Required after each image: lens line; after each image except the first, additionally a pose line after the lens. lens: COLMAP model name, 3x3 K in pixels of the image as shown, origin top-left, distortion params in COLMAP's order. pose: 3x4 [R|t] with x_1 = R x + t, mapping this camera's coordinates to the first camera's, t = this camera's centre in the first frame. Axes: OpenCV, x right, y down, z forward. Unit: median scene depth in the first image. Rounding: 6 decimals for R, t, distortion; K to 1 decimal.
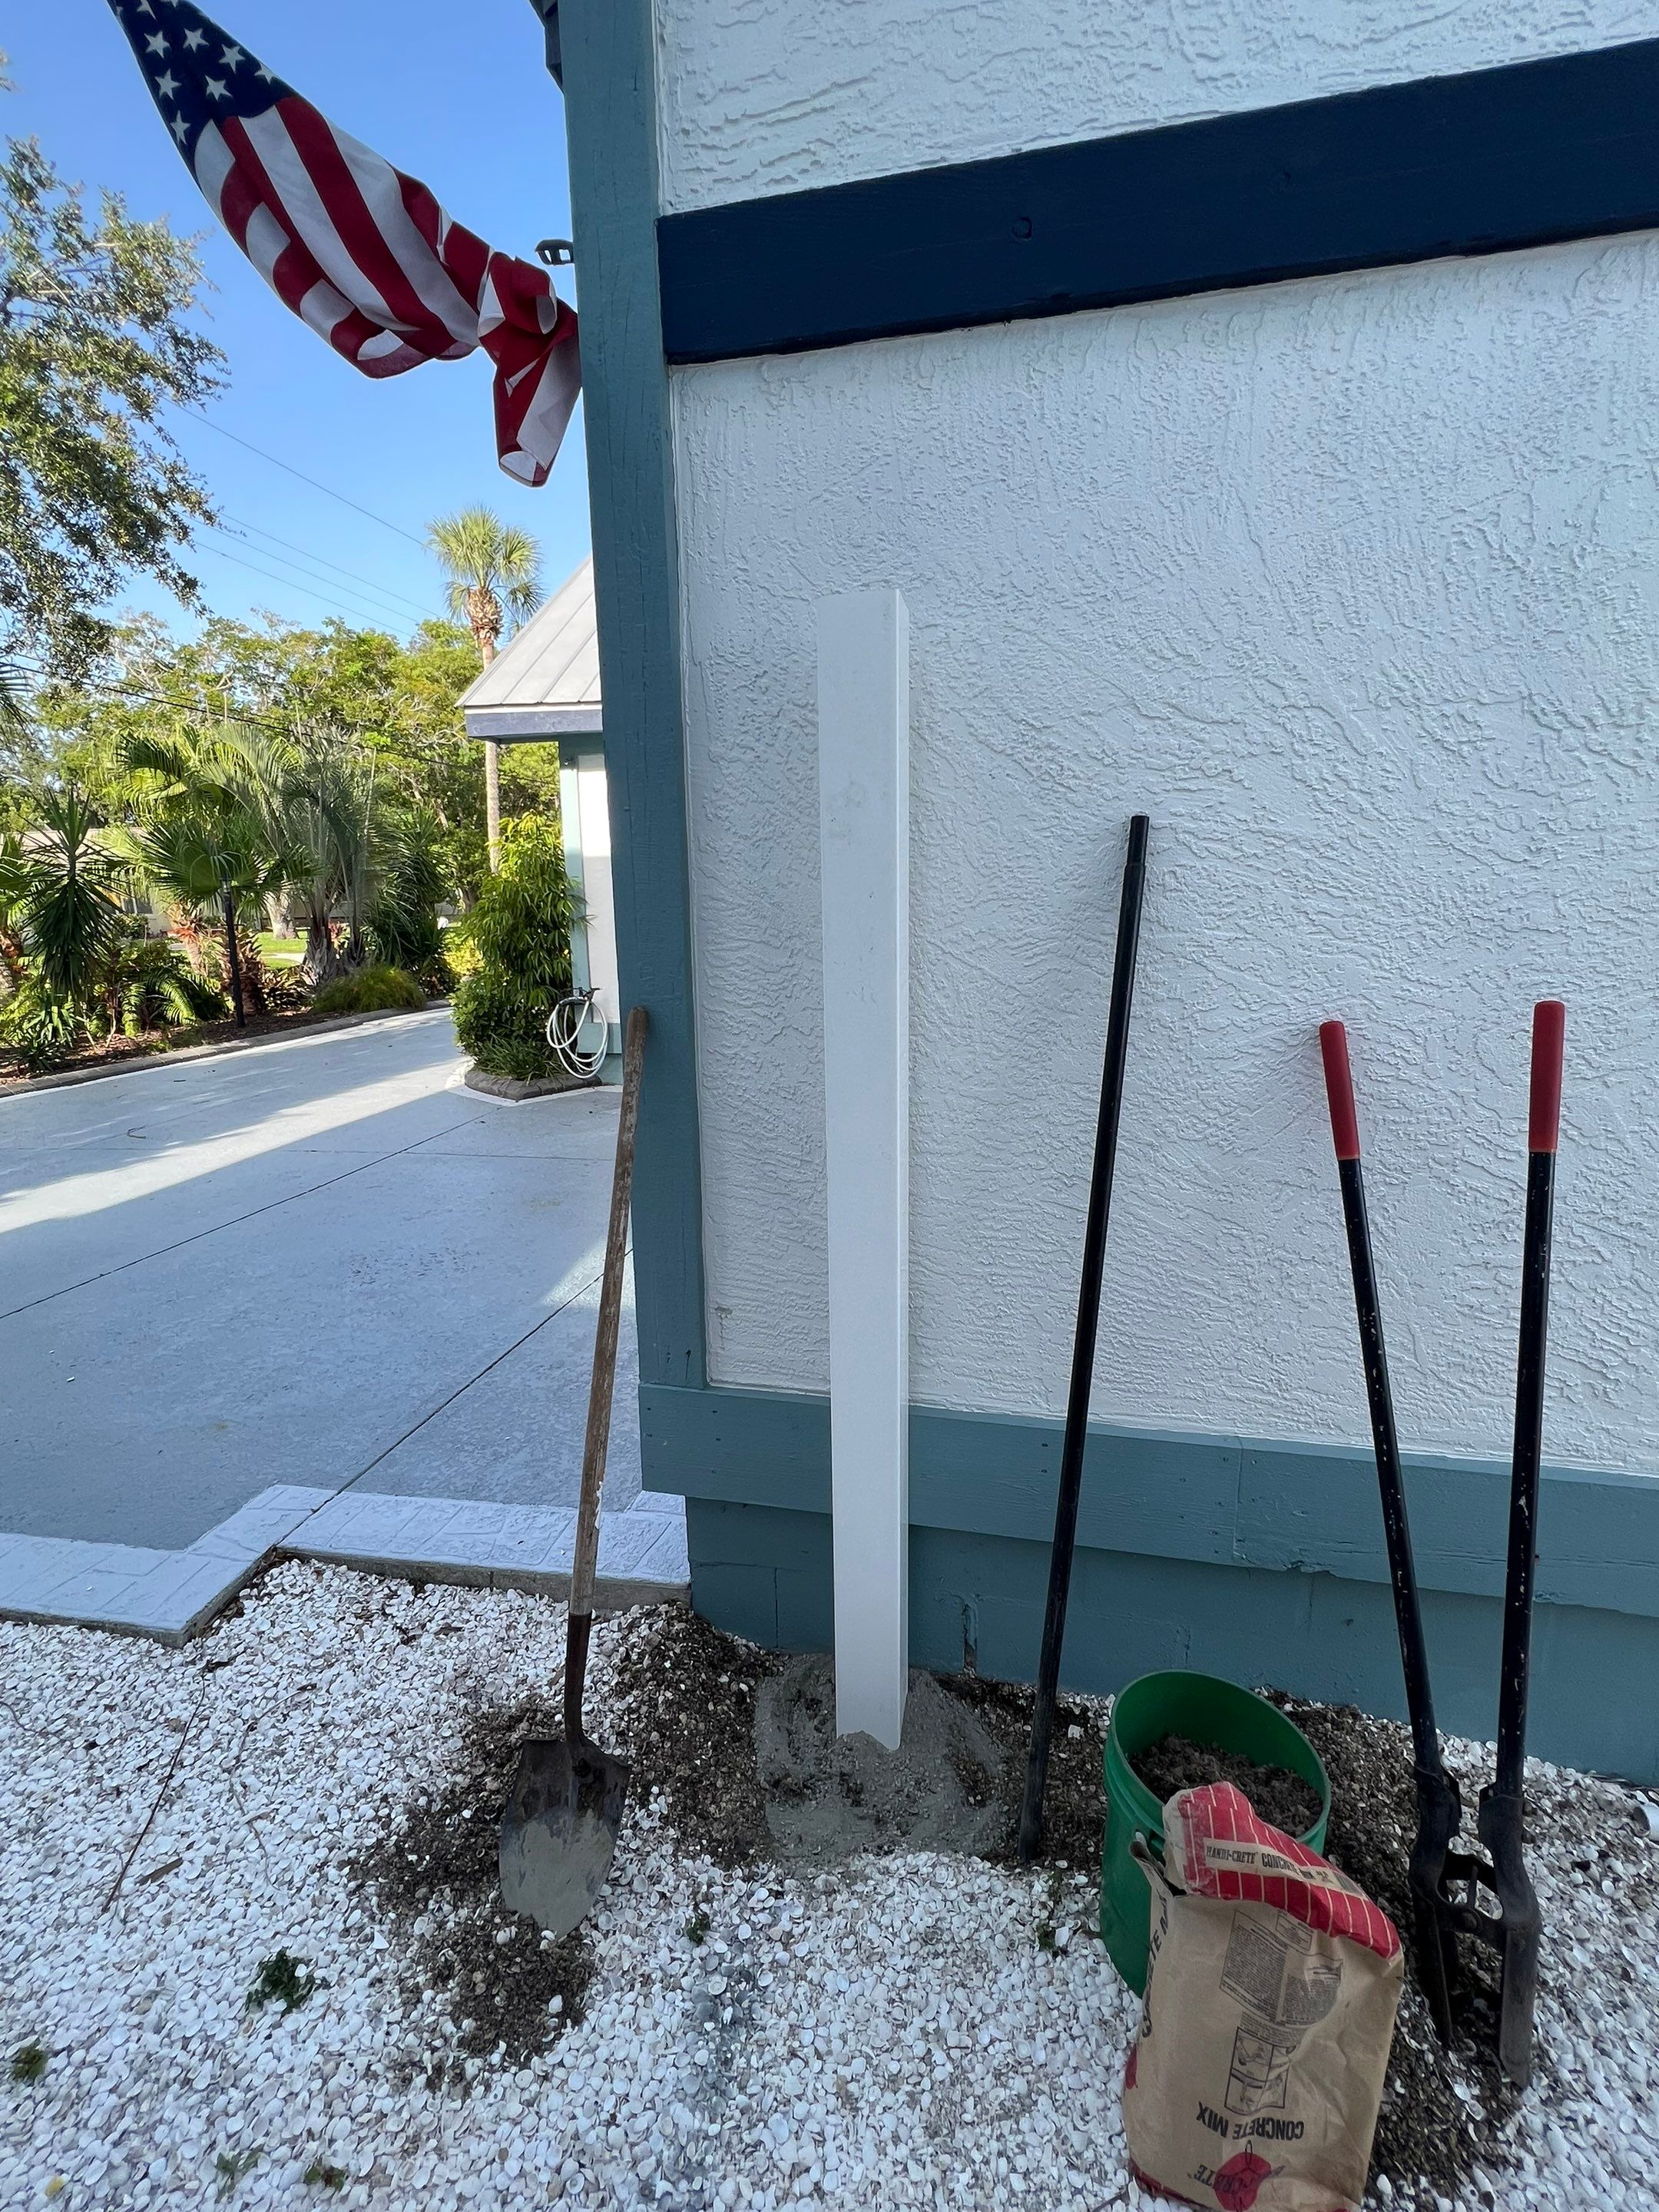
lens RADIAL K [[965.0, 0, 832.6], [0, 965.0, 1111.1], [0, 0, 1]] dist [-0.003401, 0.001441]
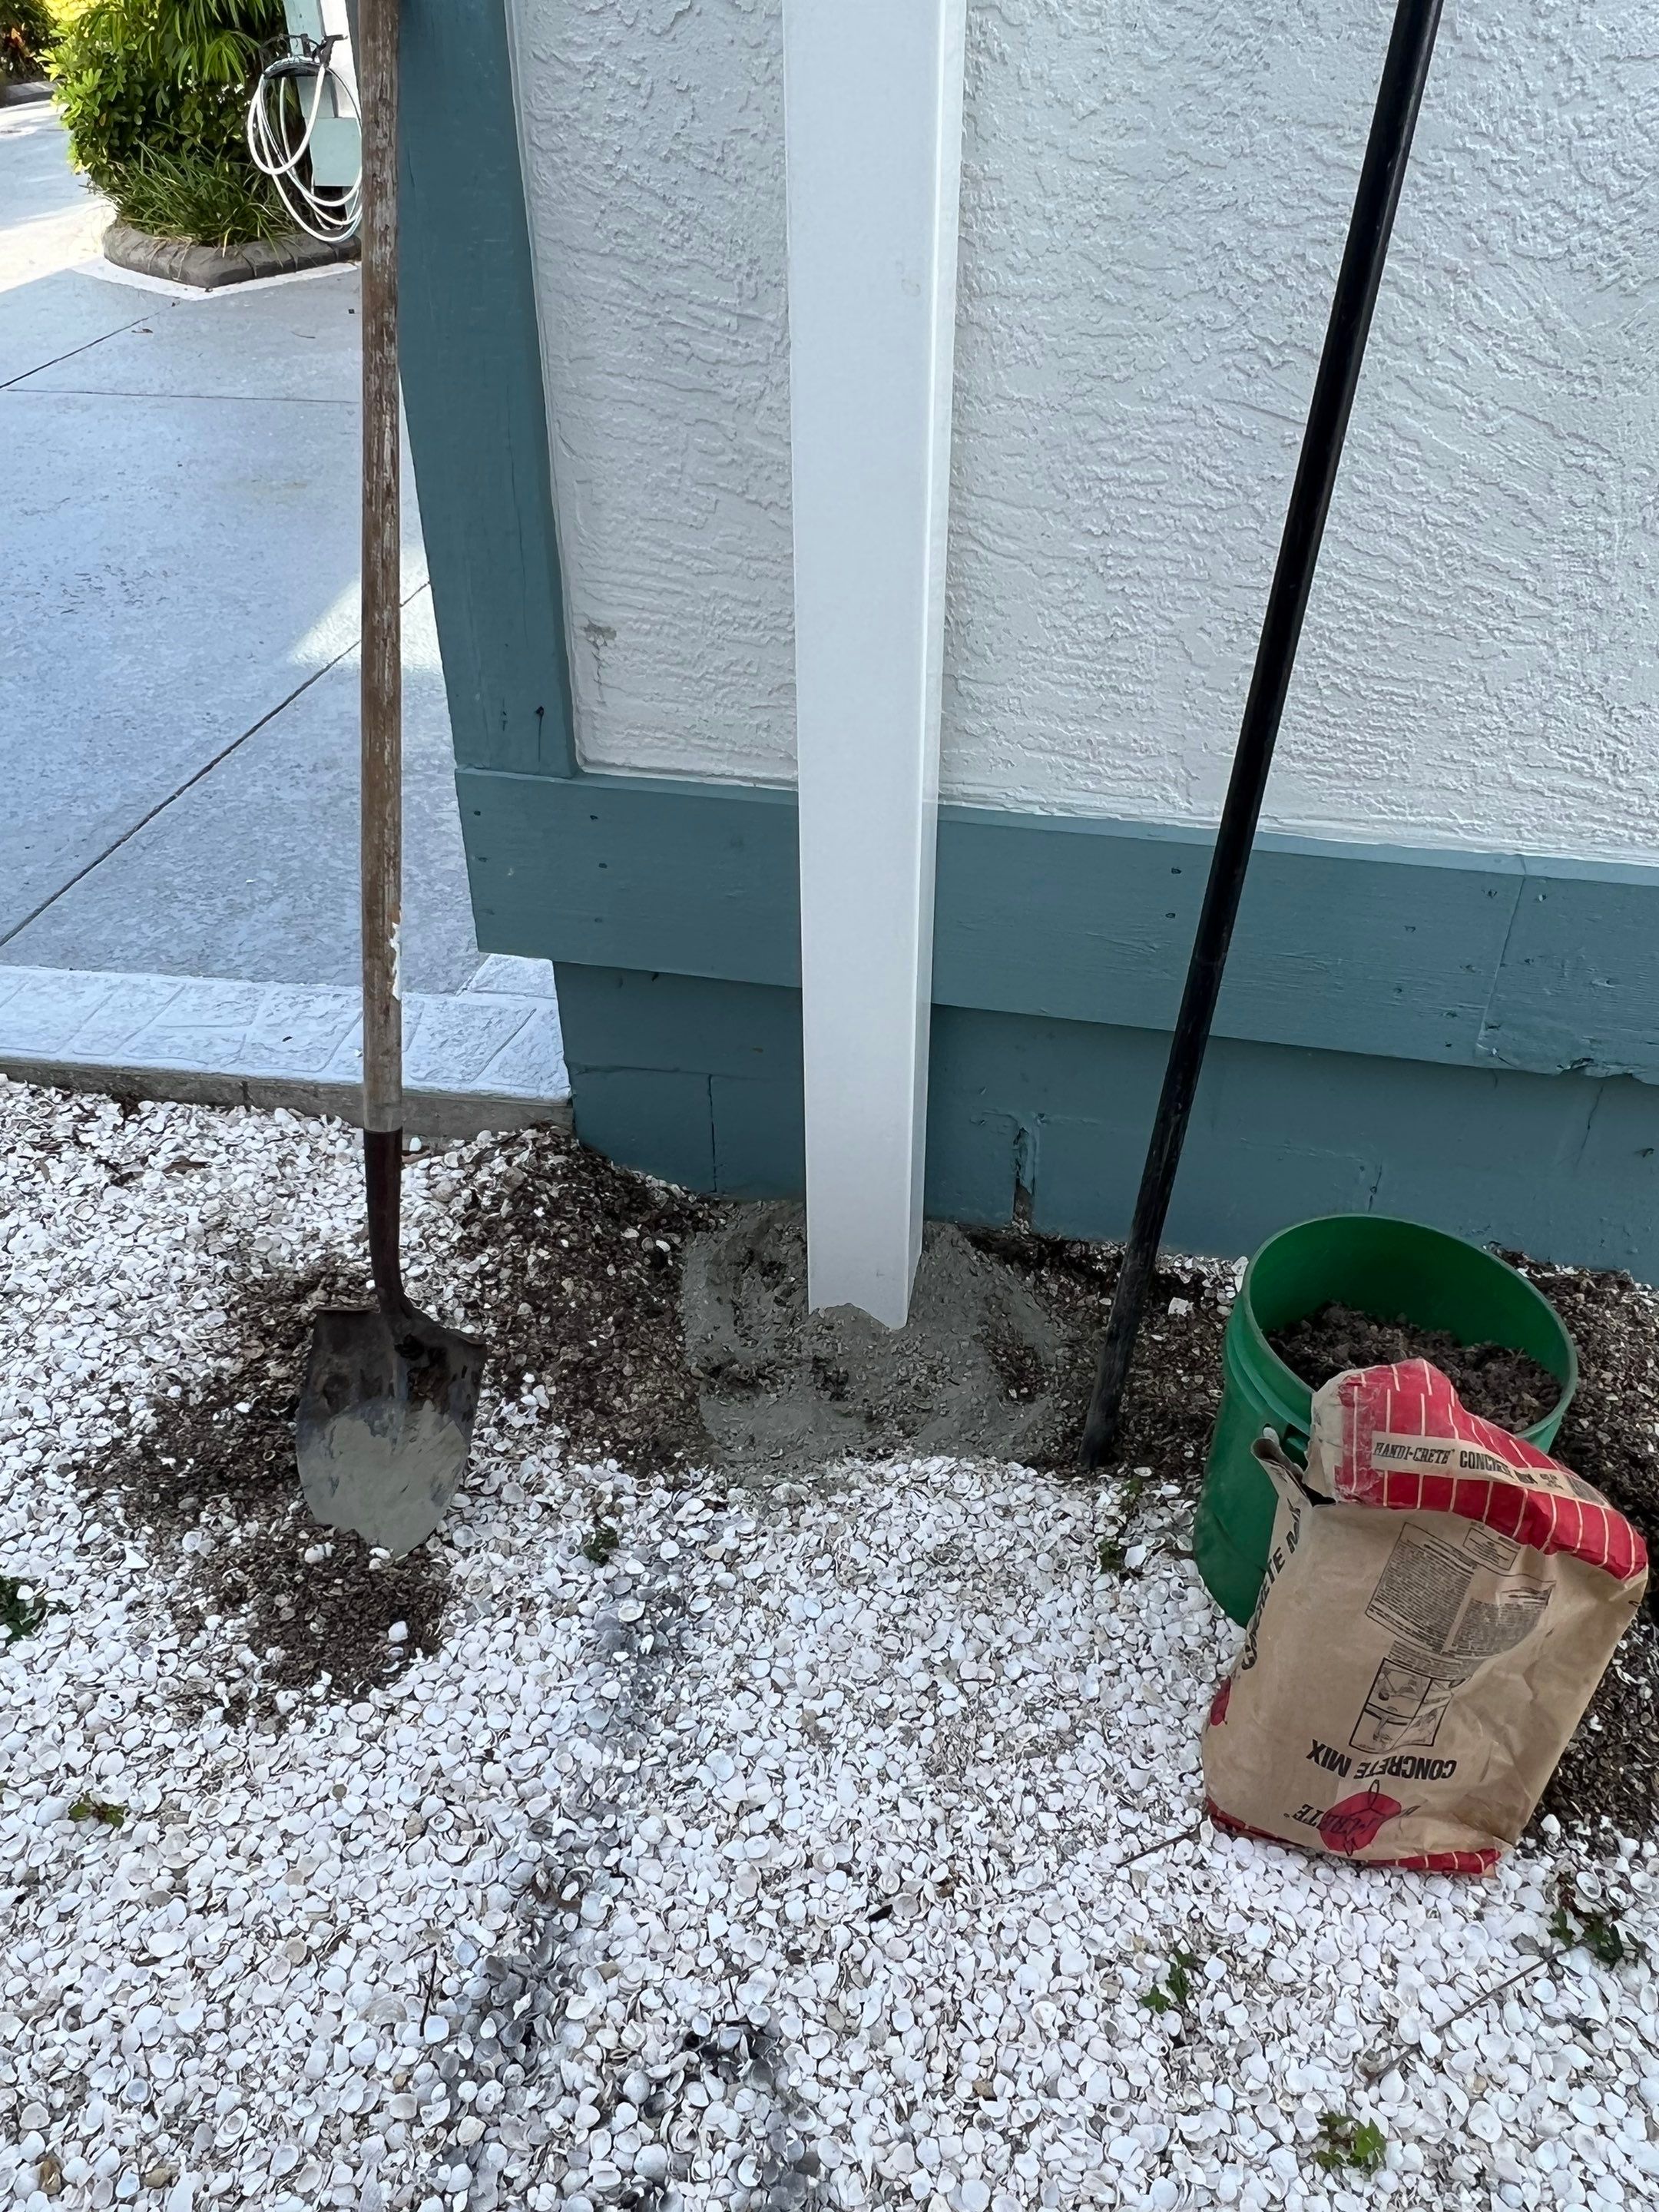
lens RADIAL K [[1619.6, 0, 828.2], [0, 1619.6, 1106.8], [0, 0, 1]] dist [-0.000349, 0.001797]
pose [[0.999976, 0.004481, 0.005289, 0.012286], [-0.006278, 0.908966, 0.416823, 0.084514], [-0.002940, -0.416846, 0.908972, 0.084994]]
